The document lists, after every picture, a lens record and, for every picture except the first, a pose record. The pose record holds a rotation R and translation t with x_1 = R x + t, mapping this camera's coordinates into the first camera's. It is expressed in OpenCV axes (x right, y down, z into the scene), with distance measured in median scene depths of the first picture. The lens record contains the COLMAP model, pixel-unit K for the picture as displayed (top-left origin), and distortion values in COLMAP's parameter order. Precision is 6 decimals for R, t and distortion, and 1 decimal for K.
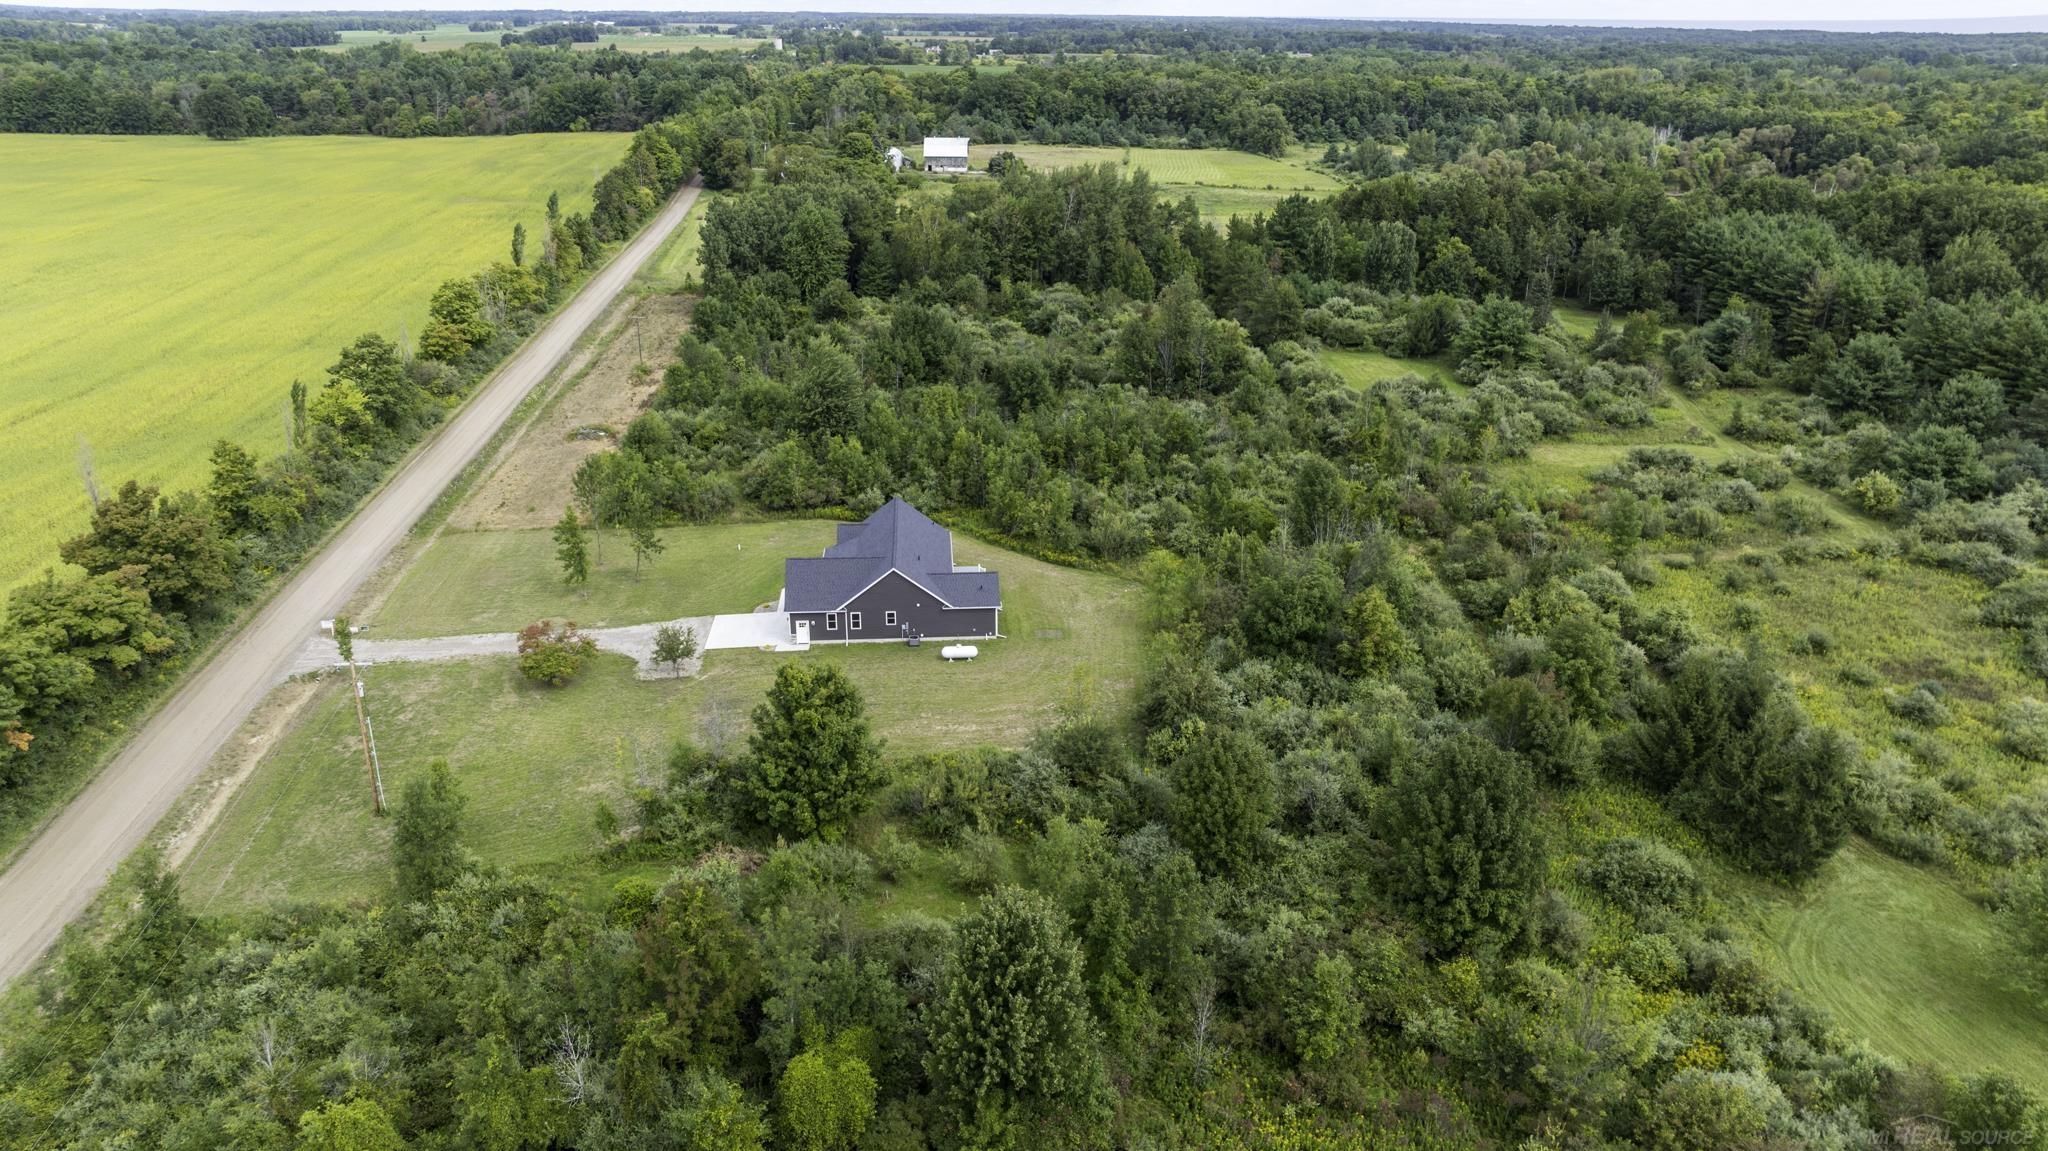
lens RADIAL K [[1474.4, 0, 1025.6], [0, 1474.4, 583.5], [0, 0, 1]] dist [-0.034978, 0.049553]
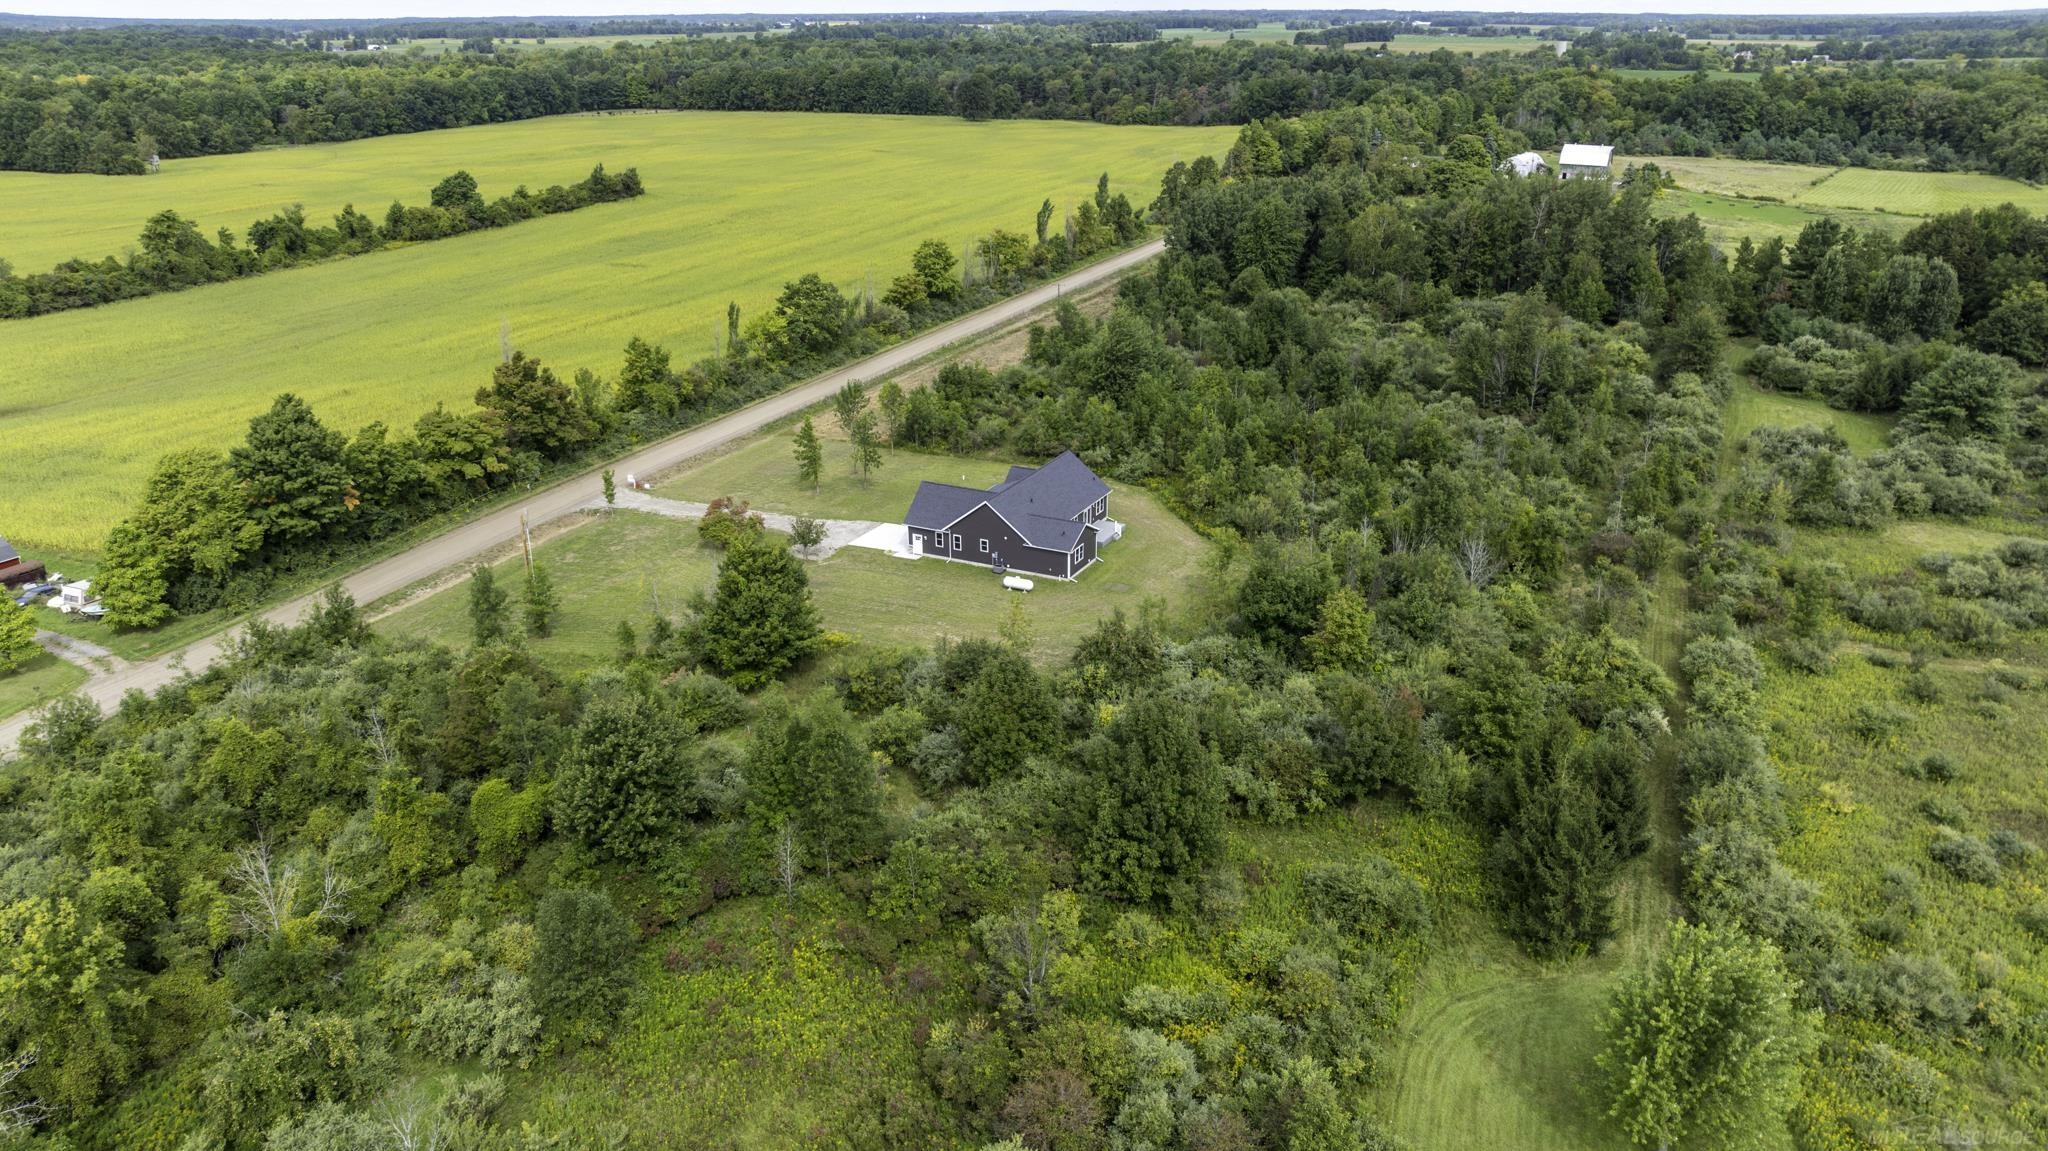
lens RADIAL K [[1474.4, 0, 1015.8], [0, 1474.4, 574.1], [0, 0, 1]] dist [-0.034978, 0.049553]
pose [[0.858086, 0.180820, -0.480618, 0.162788], [-0.183707, 0.982104, 0.041504, -0.002248], [0.479521, 0.052679, 0.875948, 0.005929]]
